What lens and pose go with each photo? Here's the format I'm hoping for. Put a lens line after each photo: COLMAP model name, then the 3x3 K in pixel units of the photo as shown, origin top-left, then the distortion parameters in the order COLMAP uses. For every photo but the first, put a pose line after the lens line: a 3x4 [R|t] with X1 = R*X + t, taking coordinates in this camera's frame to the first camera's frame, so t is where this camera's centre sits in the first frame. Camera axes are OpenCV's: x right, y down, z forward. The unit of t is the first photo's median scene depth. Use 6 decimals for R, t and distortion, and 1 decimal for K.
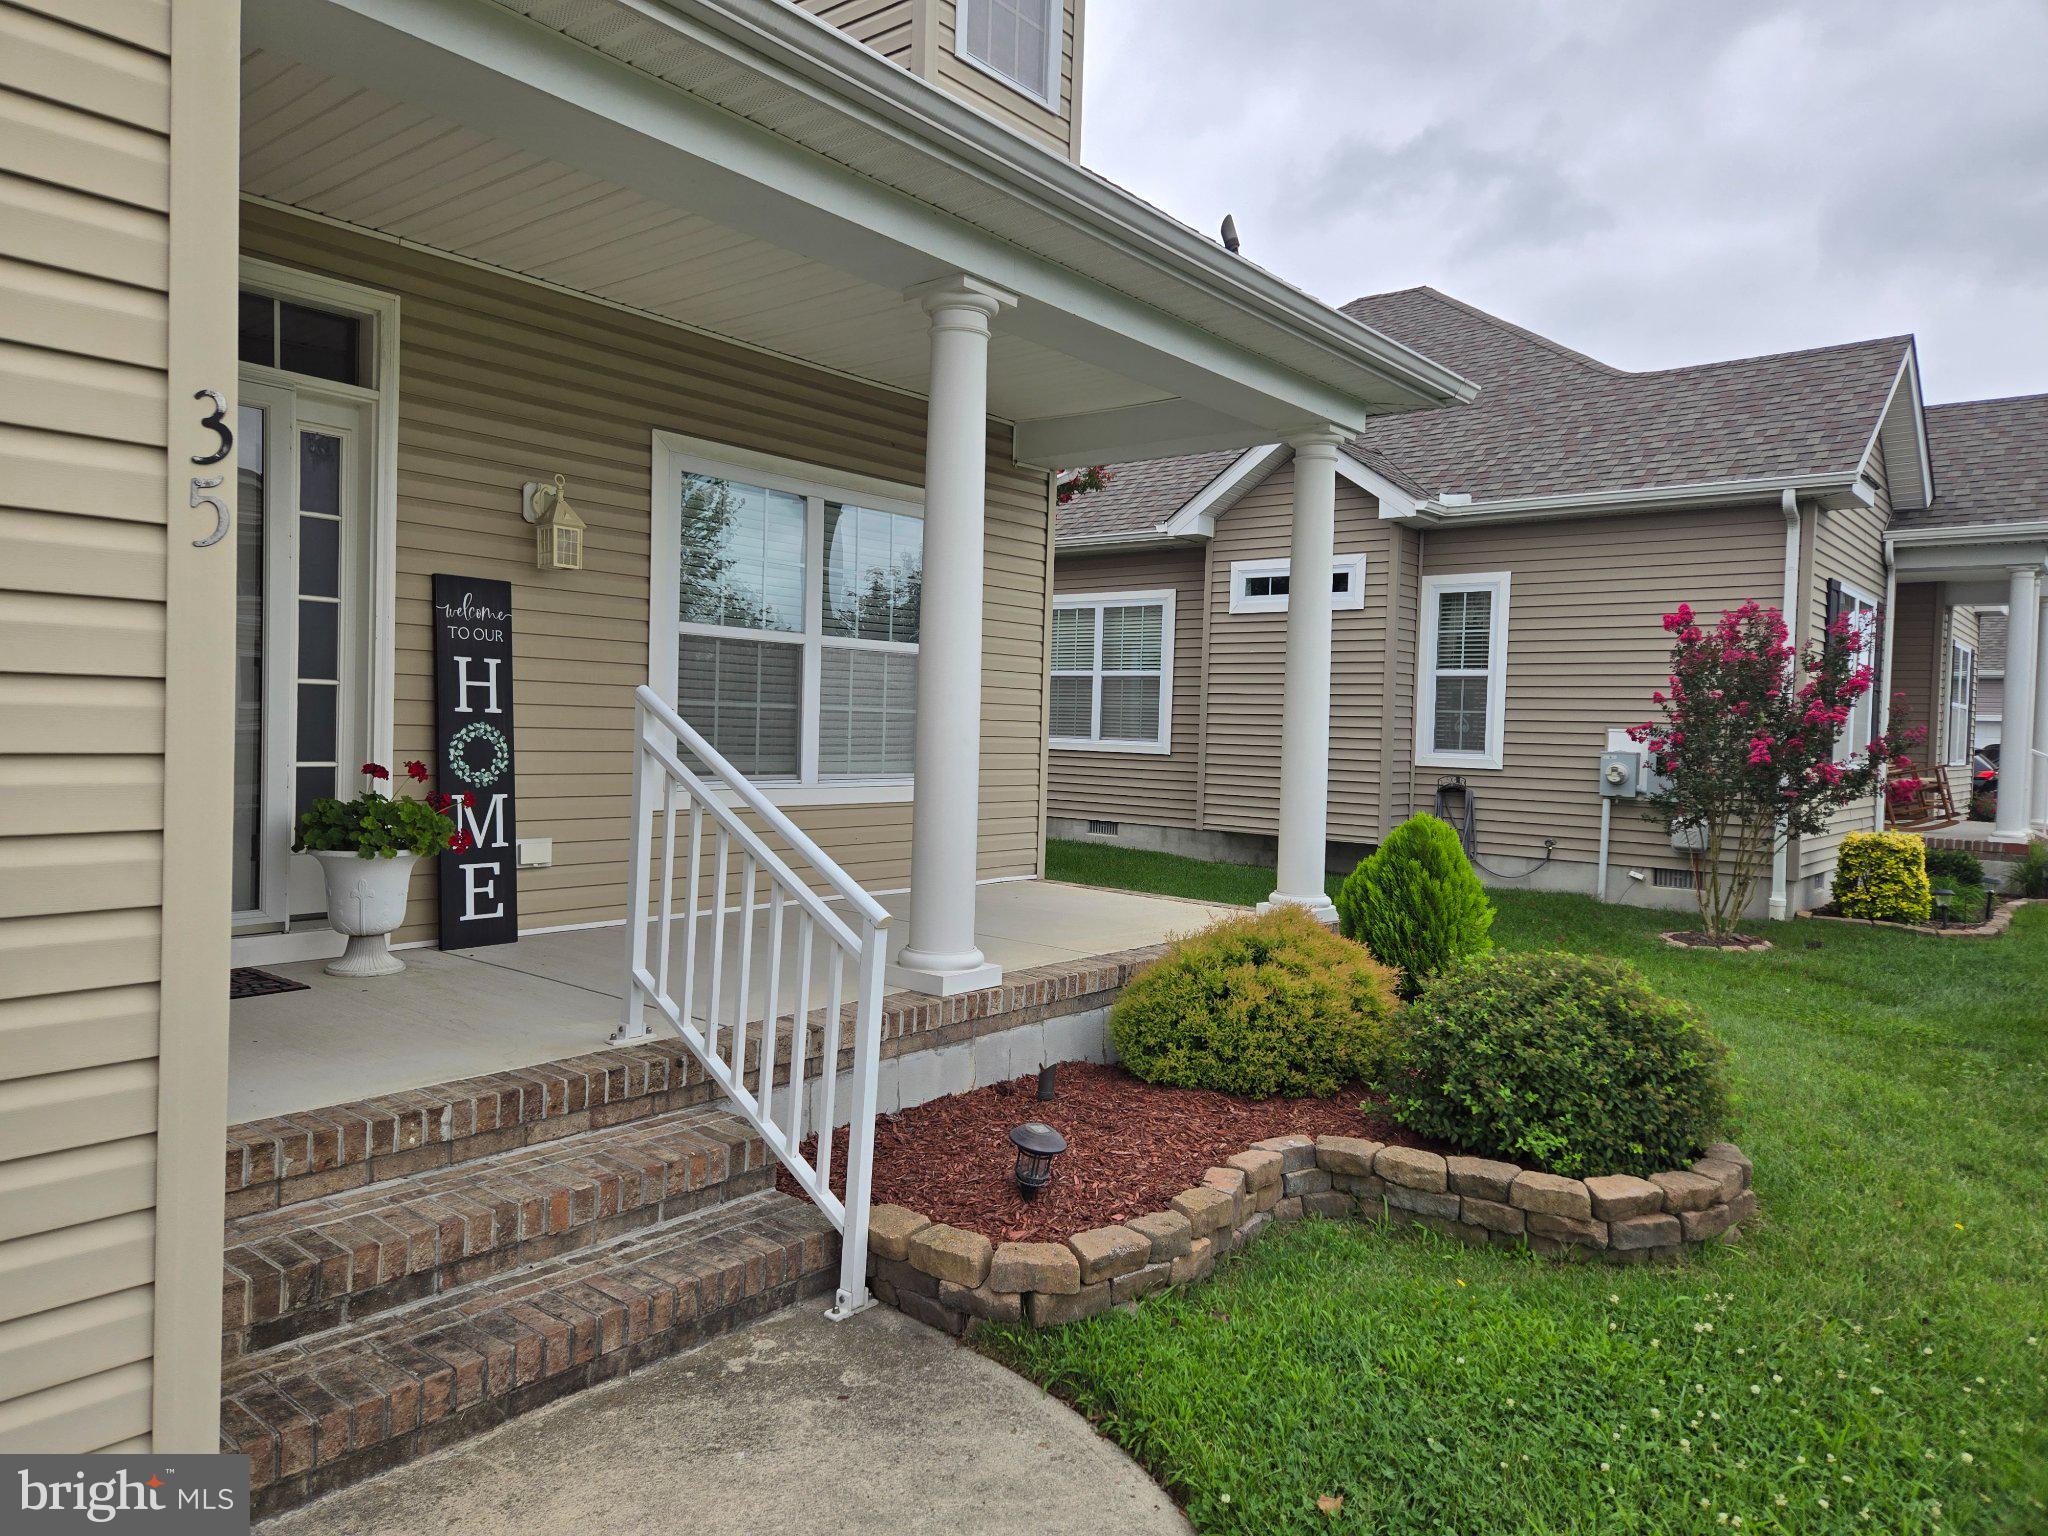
lens RADIAL K [[1378.3, 0, 1001.4], [0, 1378.3, 774.7], [0, 0, 1]] dist [0.075014, -0.057640]
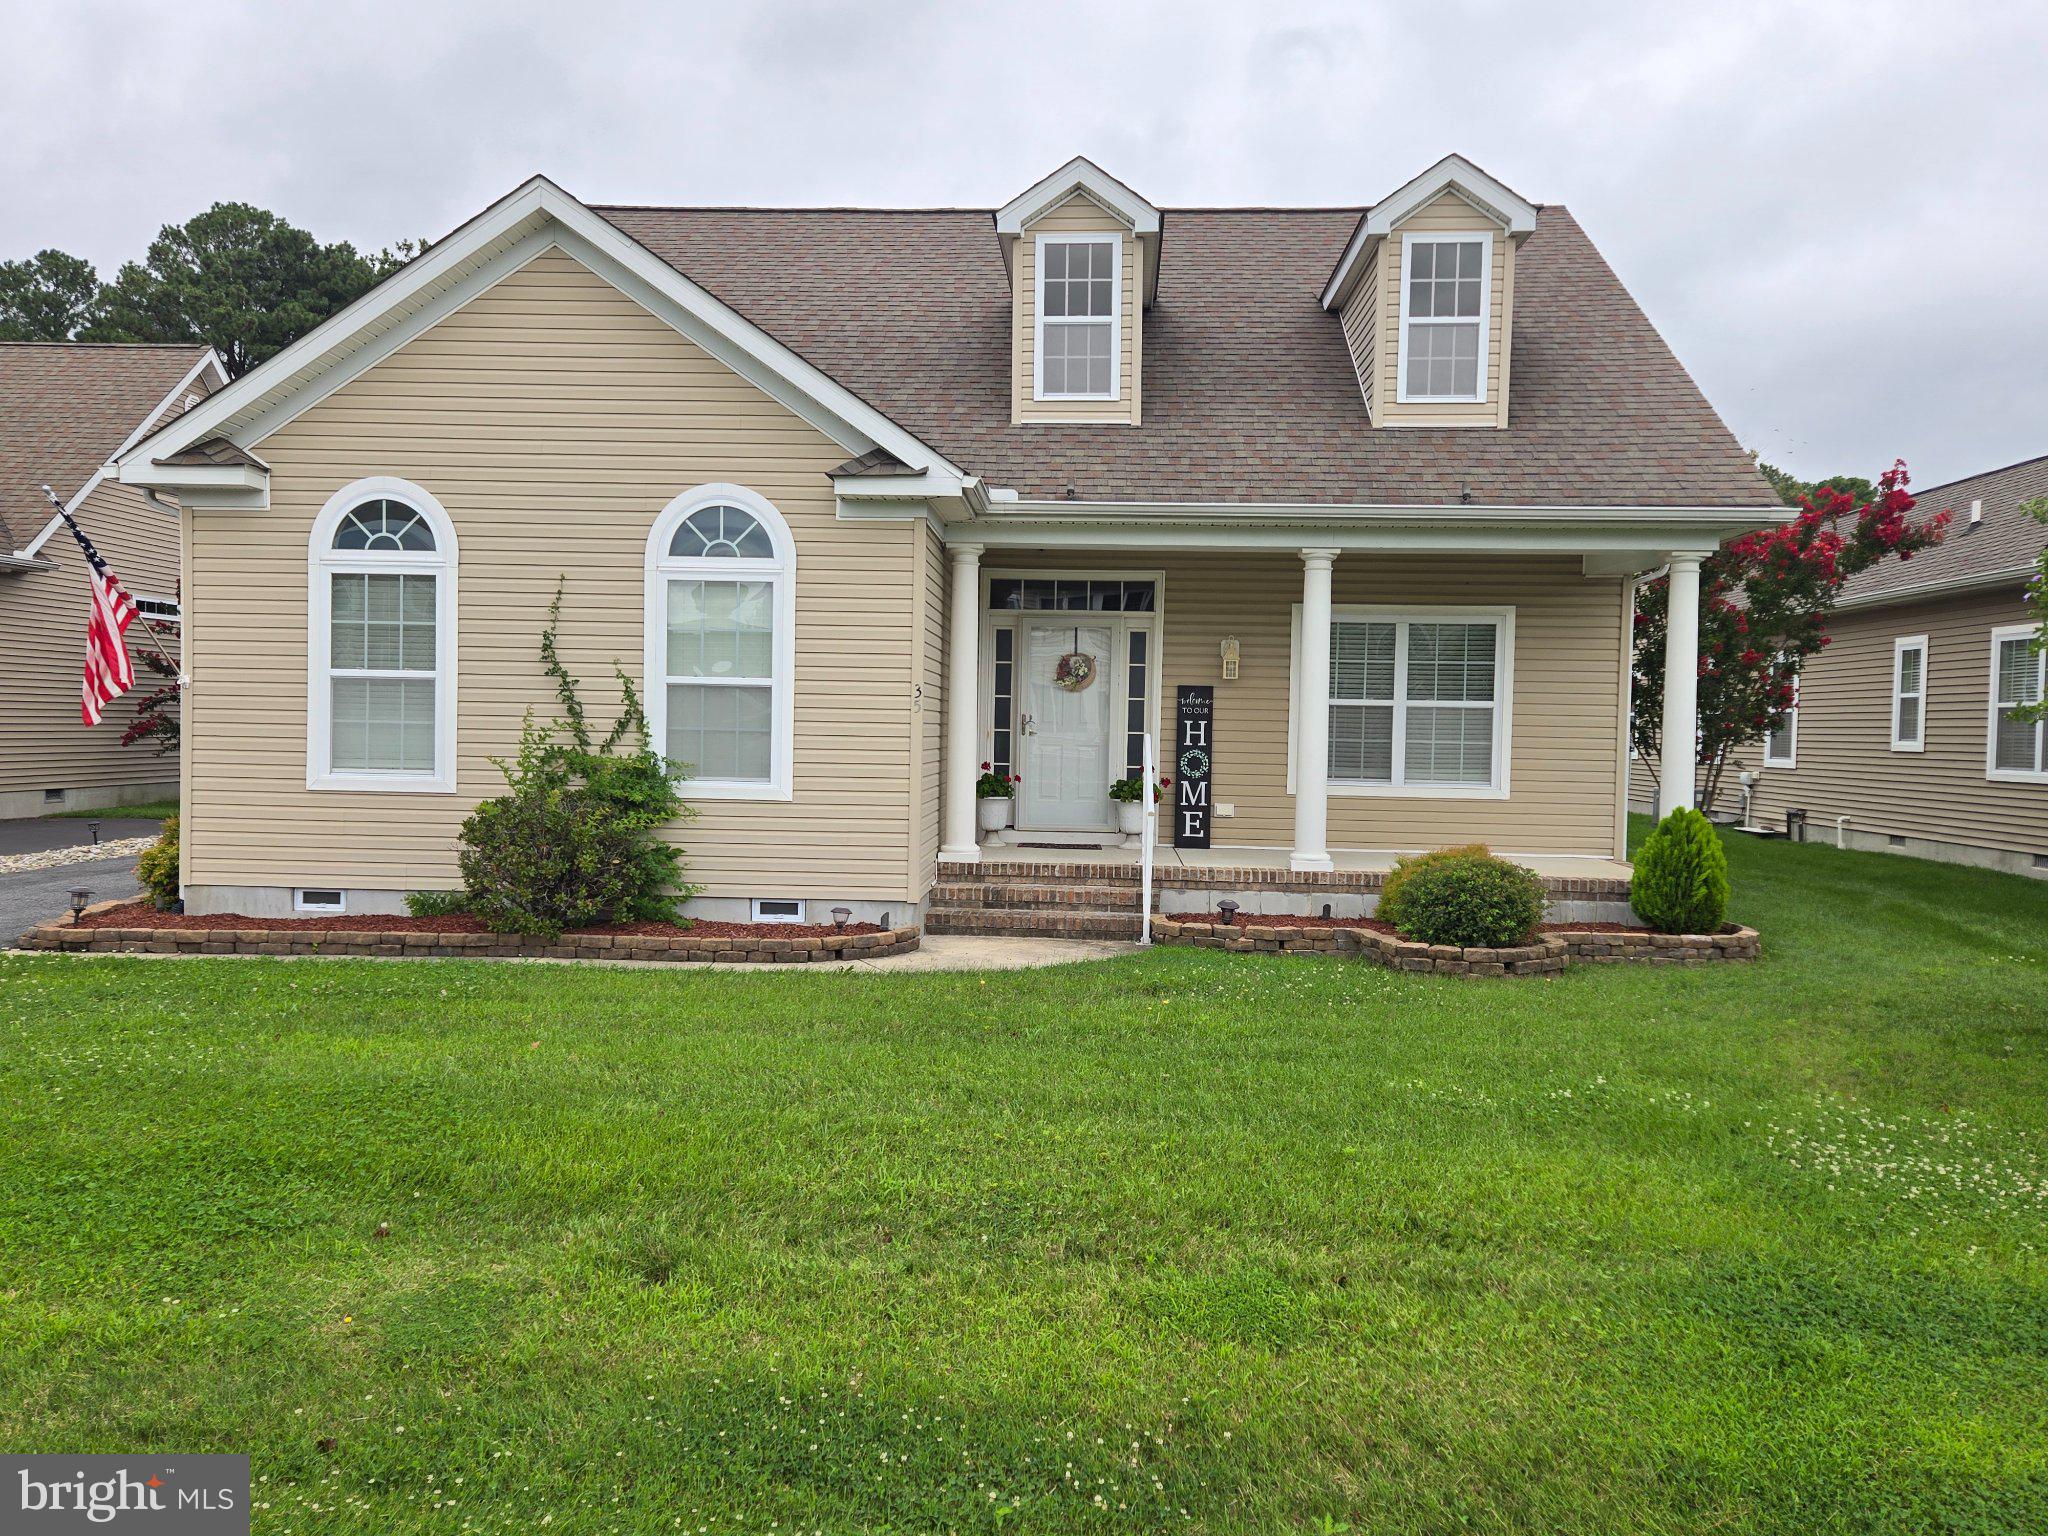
lens RADIAL K [[1378.3, 0, 1001.4], [0, 1378.3, 774.7], [0, 0, 1]] dist [0.075014, -0.057640]
pose [[0.624994, 0.005761, -0.780608, 1.168013], [-0.030643, 0.999383, -0.017158, 0.050883], [0.780028, 0.034644, 0.624785, -0.637268]]
